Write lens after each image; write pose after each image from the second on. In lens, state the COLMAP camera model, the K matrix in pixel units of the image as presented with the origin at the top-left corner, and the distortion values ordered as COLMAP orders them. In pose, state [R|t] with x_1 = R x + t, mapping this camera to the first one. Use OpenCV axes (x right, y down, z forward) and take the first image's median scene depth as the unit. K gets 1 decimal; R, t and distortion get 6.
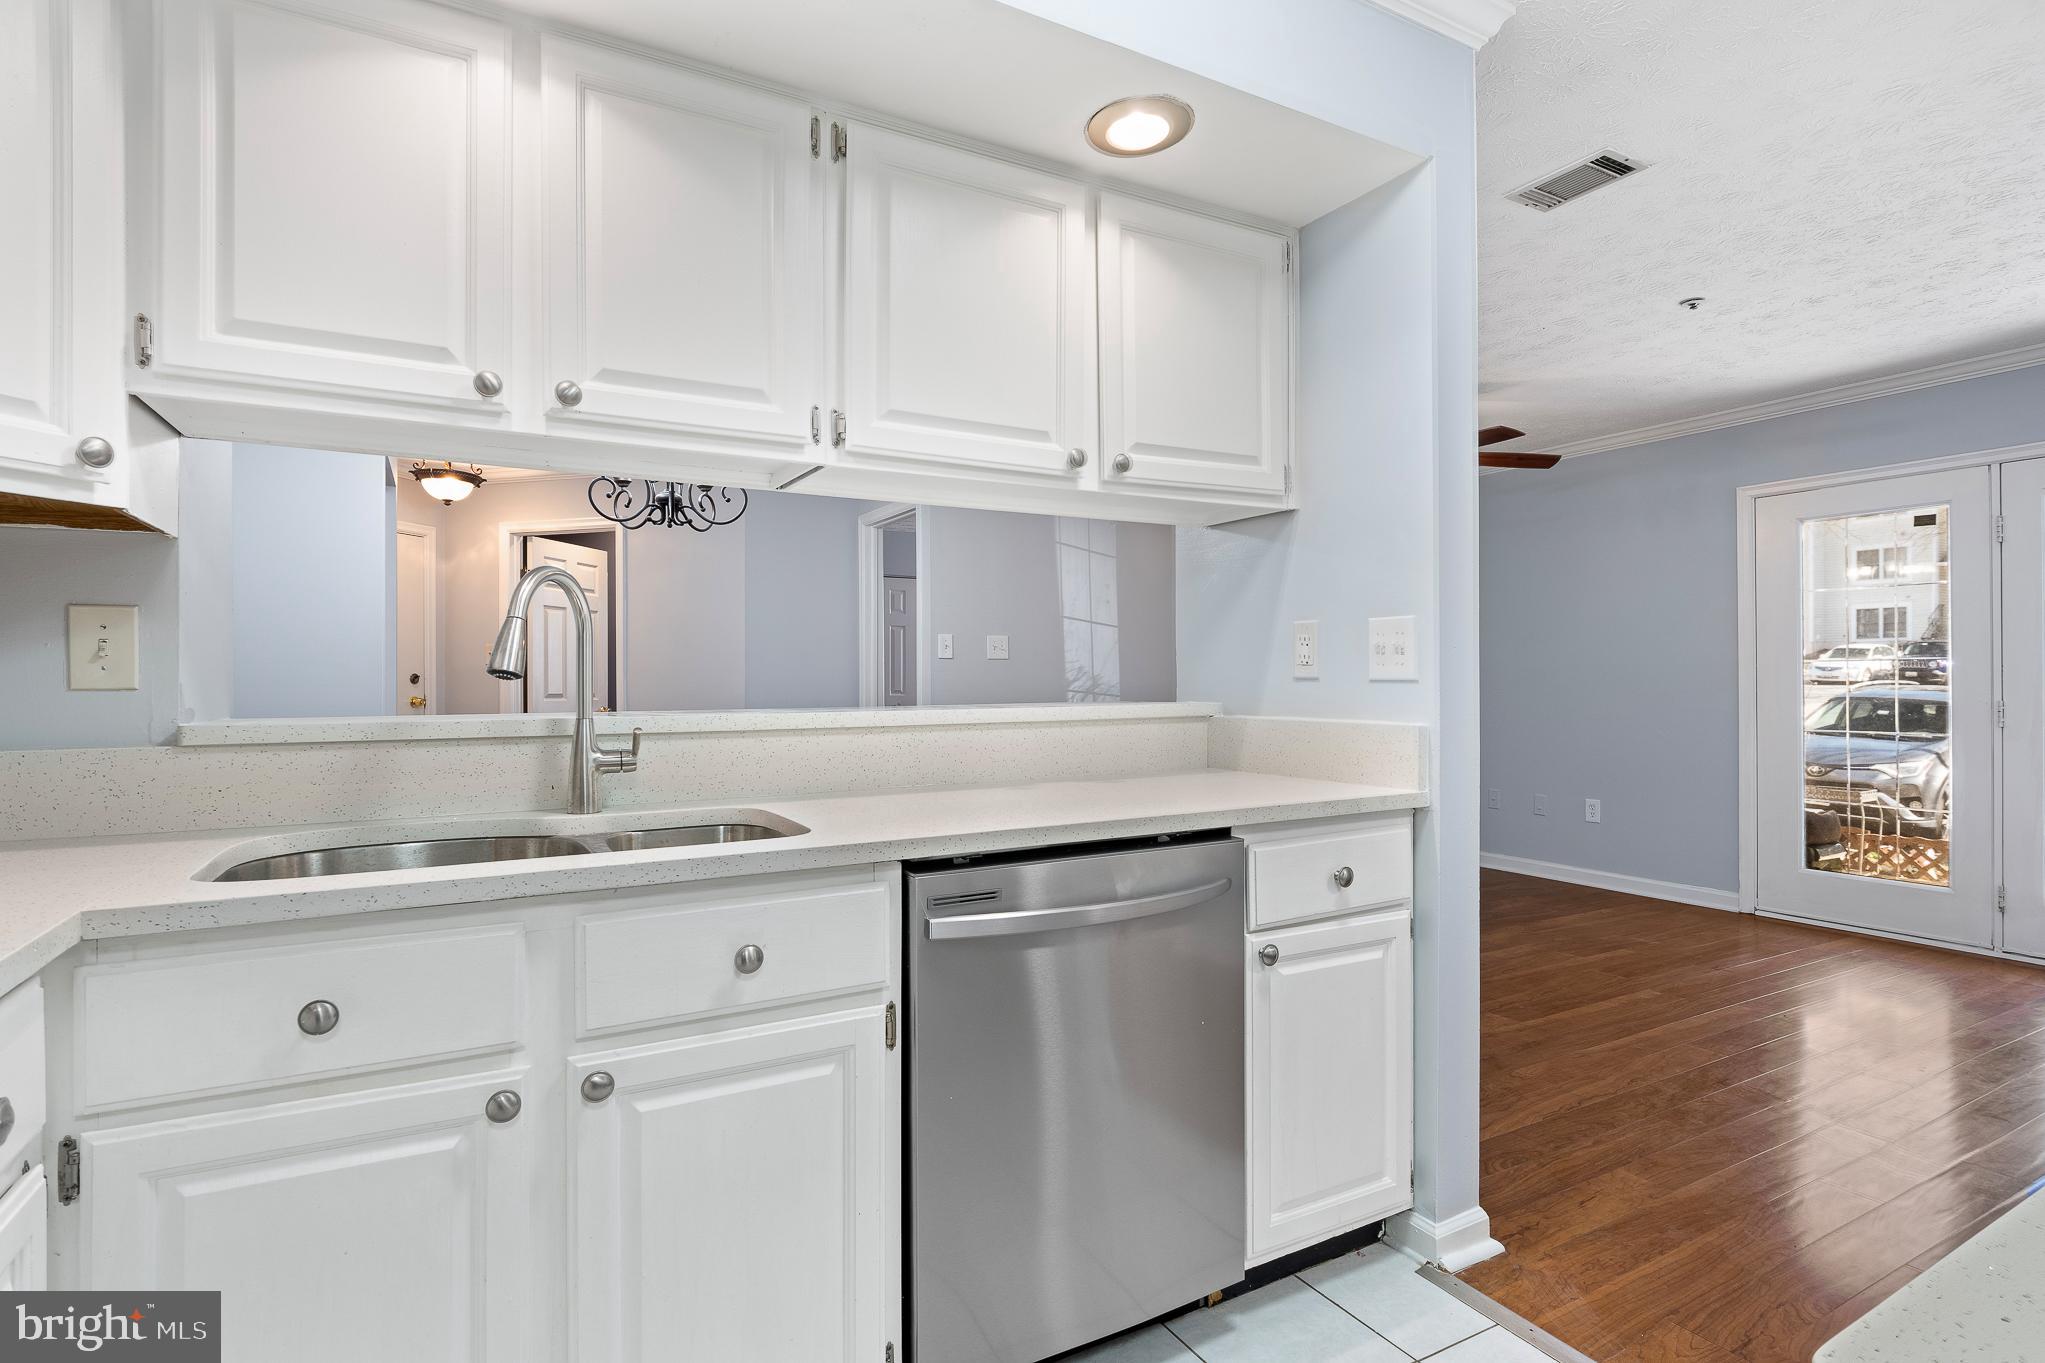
lens RADIAL K [[1021.1, 0, 1022.5], [0, 1021.1, 681.5], [0, 0, 1]] dist [-0.013254, -0.000336]
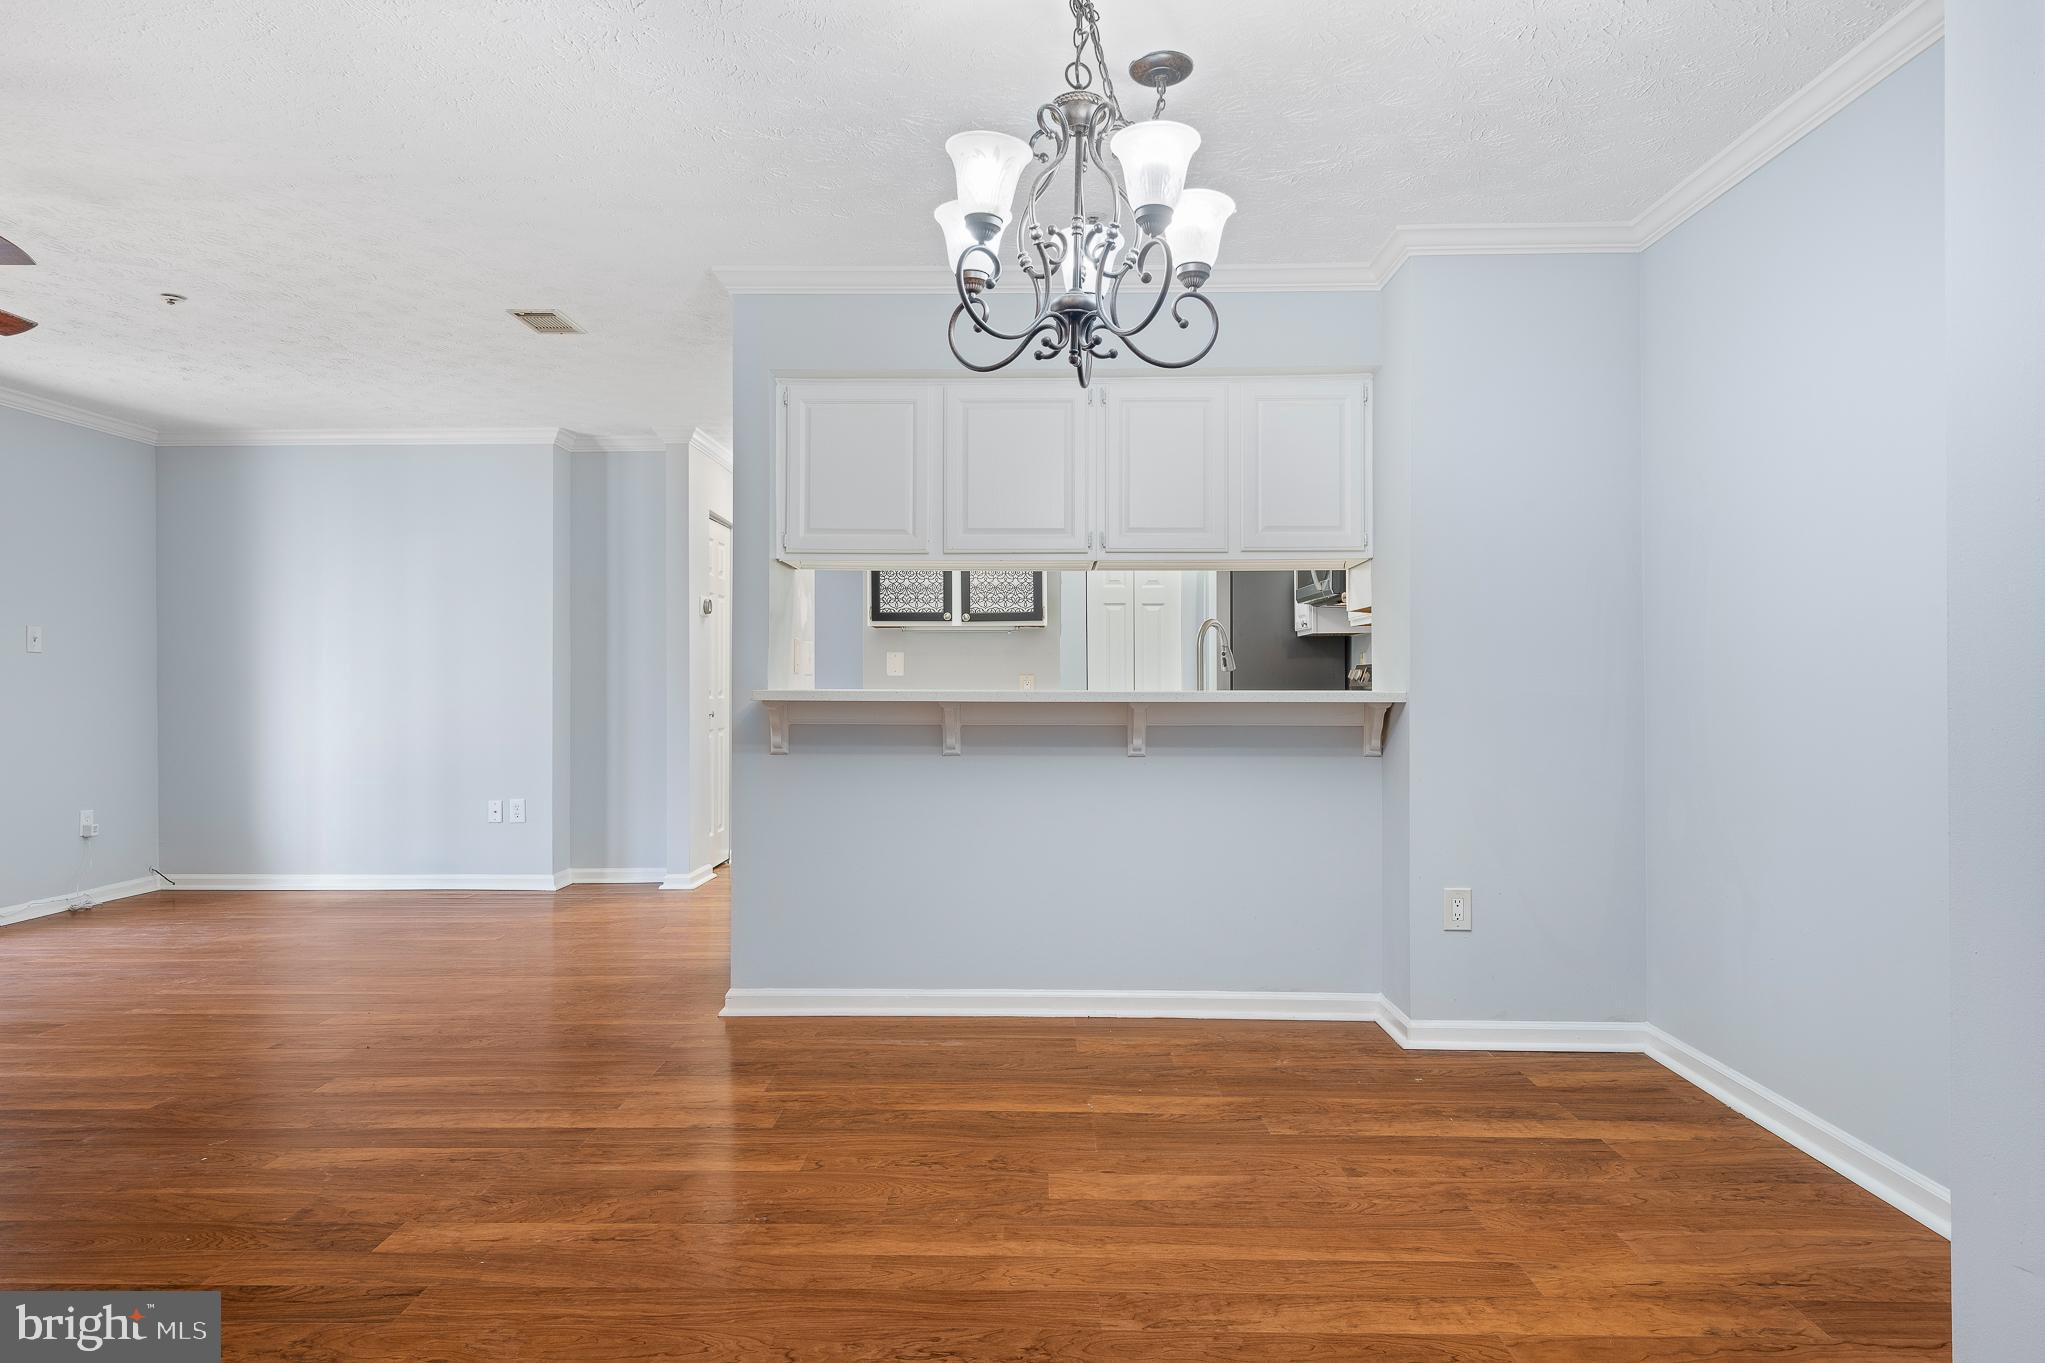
lens RADIAL K [[1178.0, 0, 1015.5], [0, 1178.0, 674.3], [0, 0, 1]] dist [0.022265, -0.019187]
pose [[-0.864082, 0.006239, 0.503312, -0.677807], [0.002895, 0.999968, -0.007426, 0.010564], [-0.503343, -0.004960, -0.864073, 1.676004]]
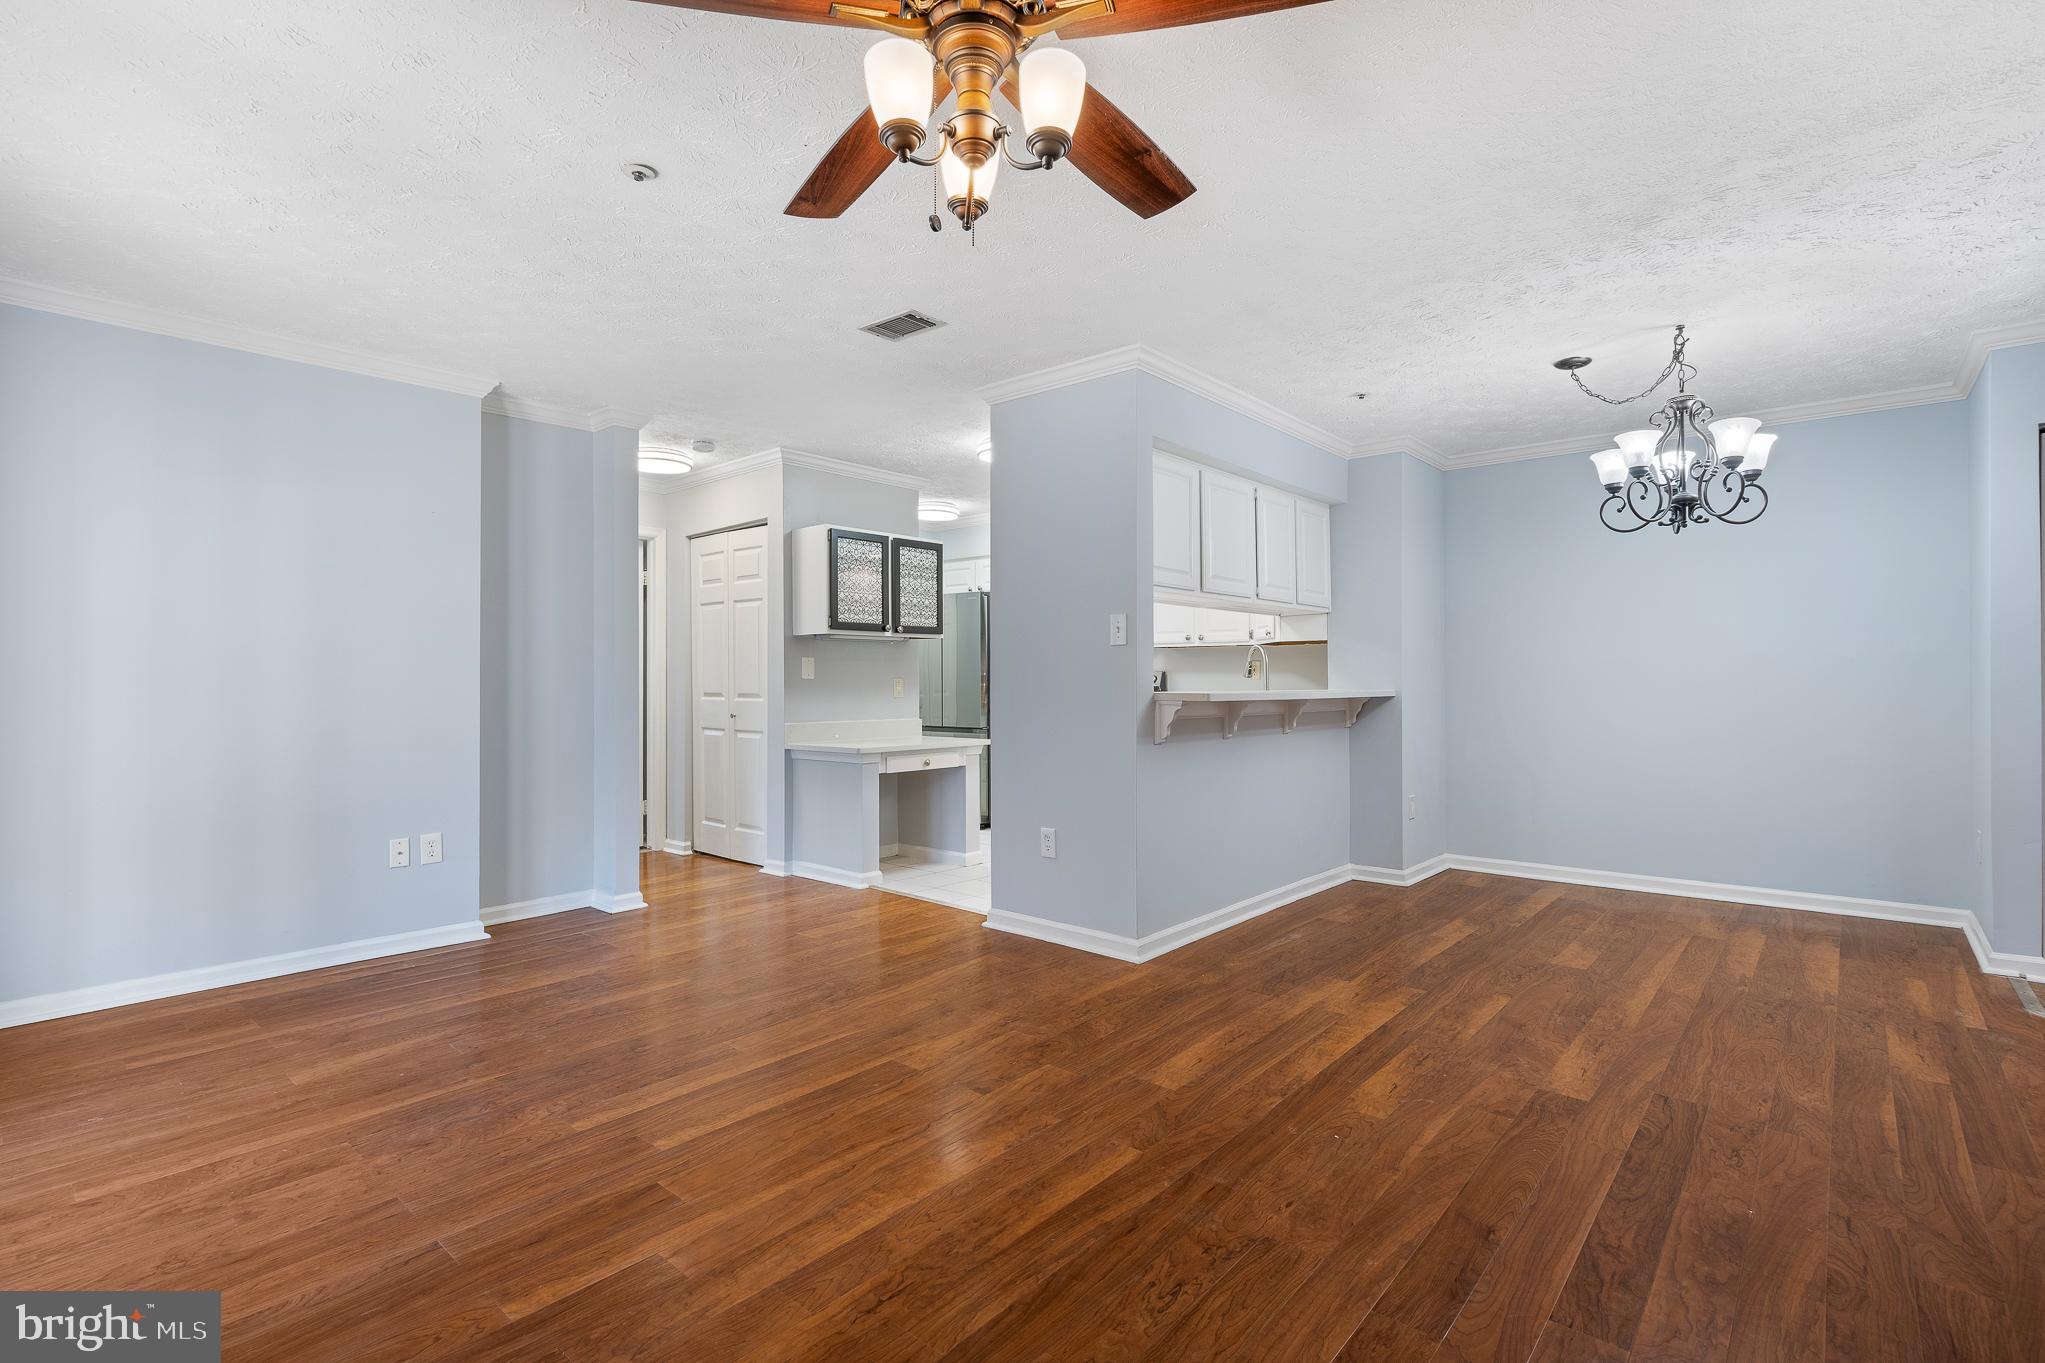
lens RADIAL K [[954.0, 0, 1016.3], [0, 954.0, 681.1], [0, 0, 1]] dist [0.000184, -0.007458]
pose [[-0.942040, 0.003905, -0.335477, 0.670235], [0.002676, 0.999988, 0.004124, -0.004077], [0.335489, 0.002987, -0.942039, 1.834032]]
